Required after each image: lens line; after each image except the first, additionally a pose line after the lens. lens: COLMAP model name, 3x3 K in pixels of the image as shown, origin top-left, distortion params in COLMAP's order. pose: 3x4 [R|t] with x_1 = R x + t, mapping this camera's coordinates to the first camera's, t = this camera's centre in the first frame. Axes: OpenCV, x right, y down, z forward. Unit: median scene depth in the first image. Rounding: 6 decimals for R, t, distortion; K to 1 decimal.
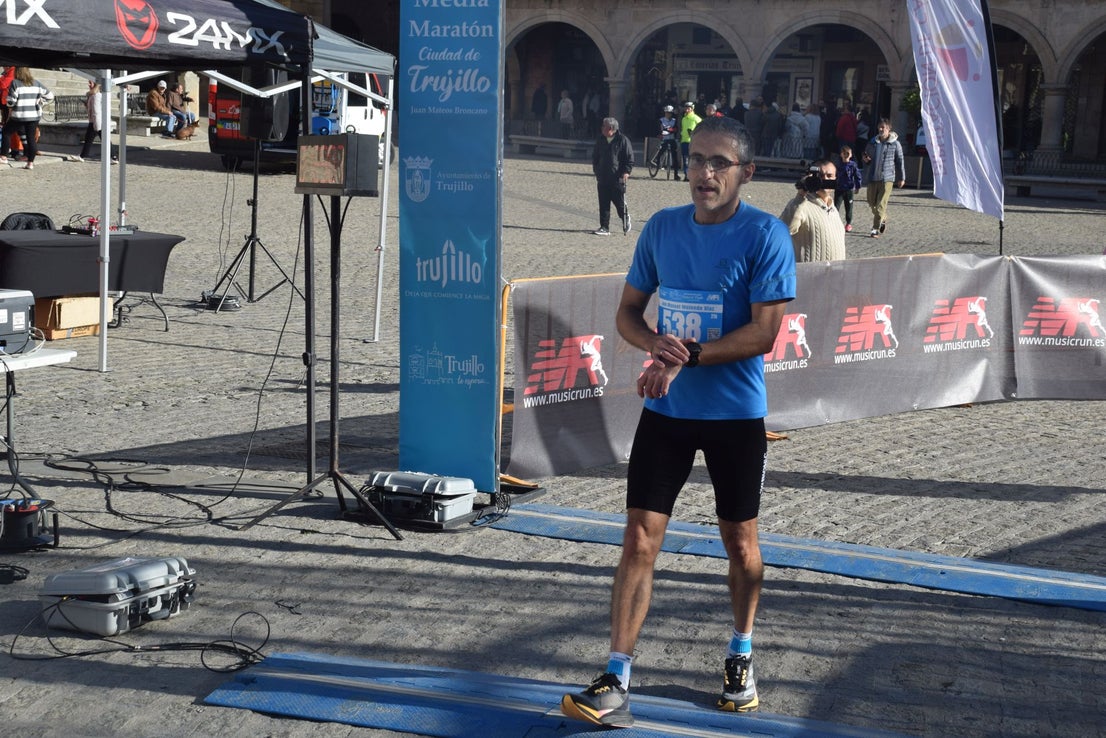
lens RADIAL K [[1884.3, 0, 544.7], [0, 1884.3, 378.4], [0, 0, 1]] dist [0.378578, 0.000000]
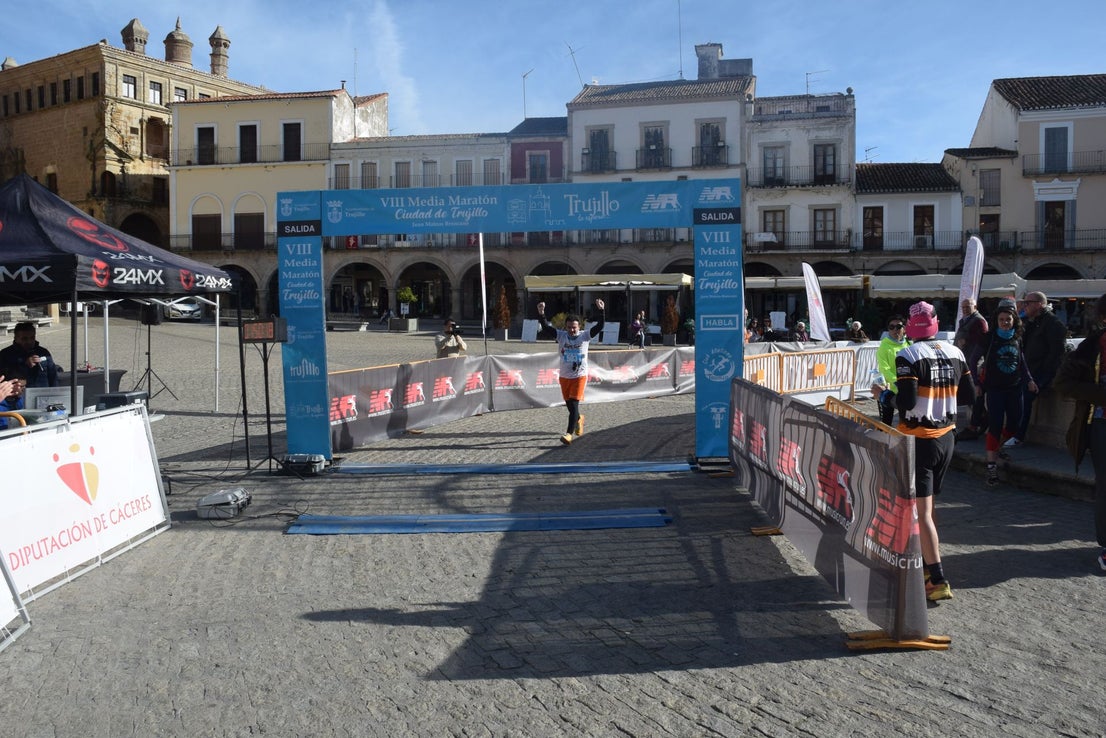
lens RADIAL K [[889.6, 0, 546.7], [0, 889.6, 372.8], [0, 0, 1]] dist [-0.145314, 0.101524]
pose [[0.929188, -0.070079, 0.362903, -0.175090], [0.089942, 0.995218, -0.038106, 0.017009], [-0.358497, 0.068048, 0.931048, -0.173900]]
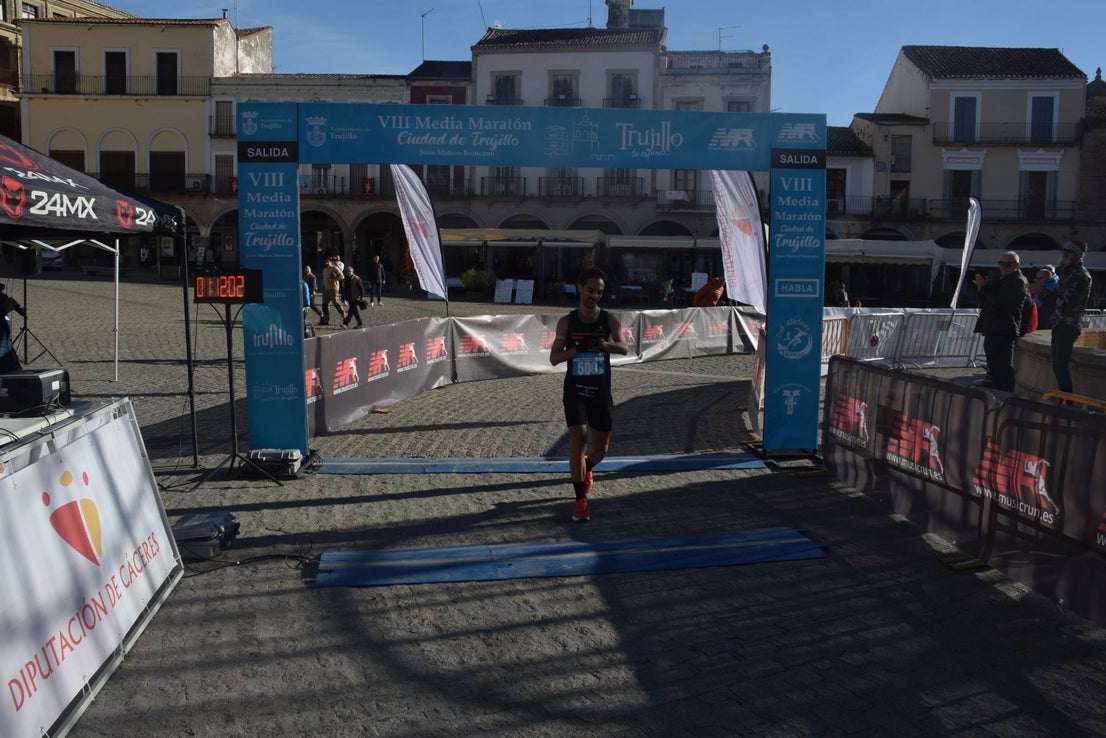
lens RADIAL K [[889.6, 0, 550.6], [0, 889.6, 374.3], [0, 0, 1]] dist [-0.145314, 0.101524]
pose [[0.864182, -0.082963, 0.496292, -0.248631], [0.081124, 0.996383, 0.025301, -0.022946], [-0.496596, 0.018396, 0.867787, 0.111091]]
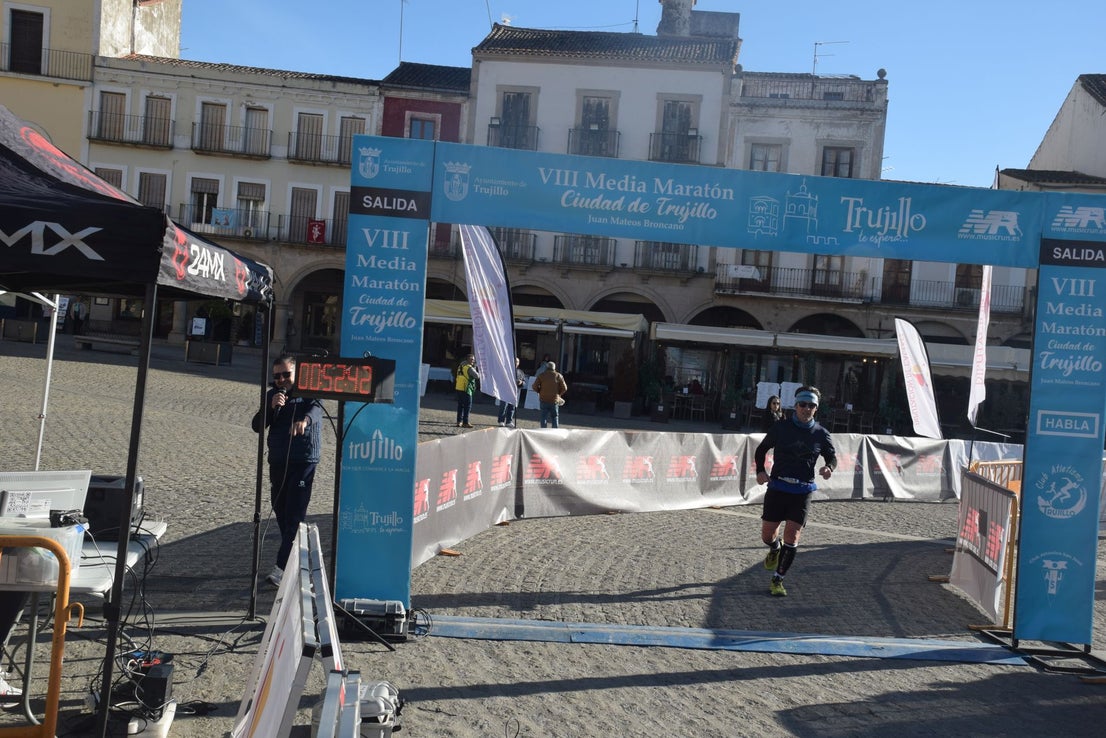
lens RADIAL K [[1257.9, 0, 548.4], [0, 1257.9, 381.0], [0, 0, 1]] dist [0.080272, 0.000000]
pose [[0.852319, 0.020465, 0.522621, -0.432603], [0.021690, 0.996992, -0.074414, -0.036683], [-0.522572, 0.074760, 0.849311, 0.137987]]
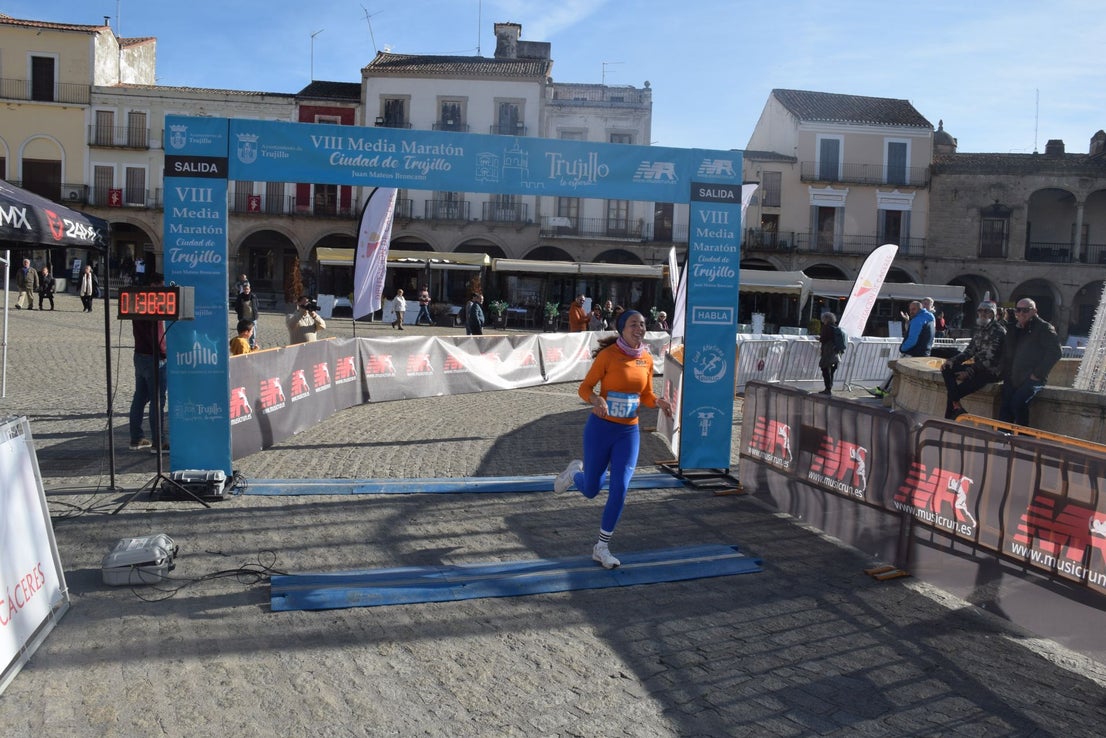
lens RADIAL K [[873.5, 0, 555.5], [0, 873.5, 371.3], [0, 0, 1]] dist [-0.149107, 0.083649]
pose [[0.781425, -0.060500, 0.621059, -0.294581], [0.069479, 0.997536, 0.009755, -0.028574], [-0.620119, 0.035528, 0.783703, 0.138705]]
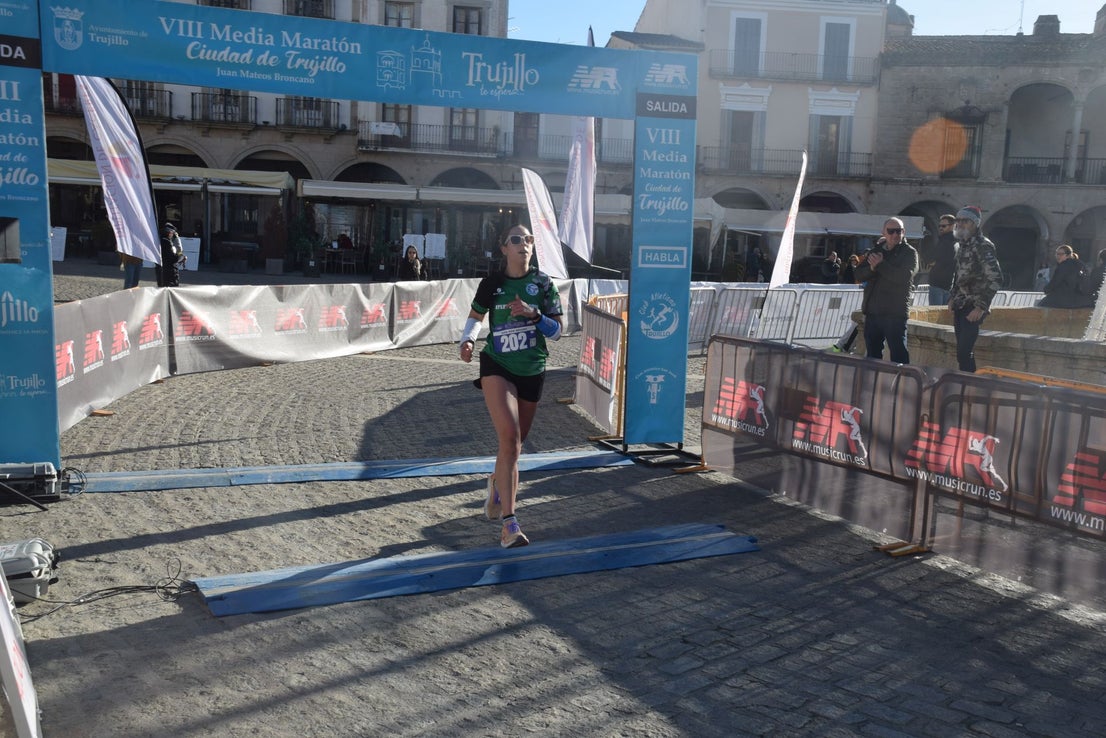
lens RADIAL K [[1192.2, 0, 552.9], [0, 1192.2, 379.9], [0, 0, 1]] dist [0.063303, 0.000000]
pose [[0.670944, -0.097801, 0.735030, -0.434576], [0.079873, 0.995028, 0.059486, -0.030298], [-0.737193, 0.018798, 0.675420, 0.122062]]
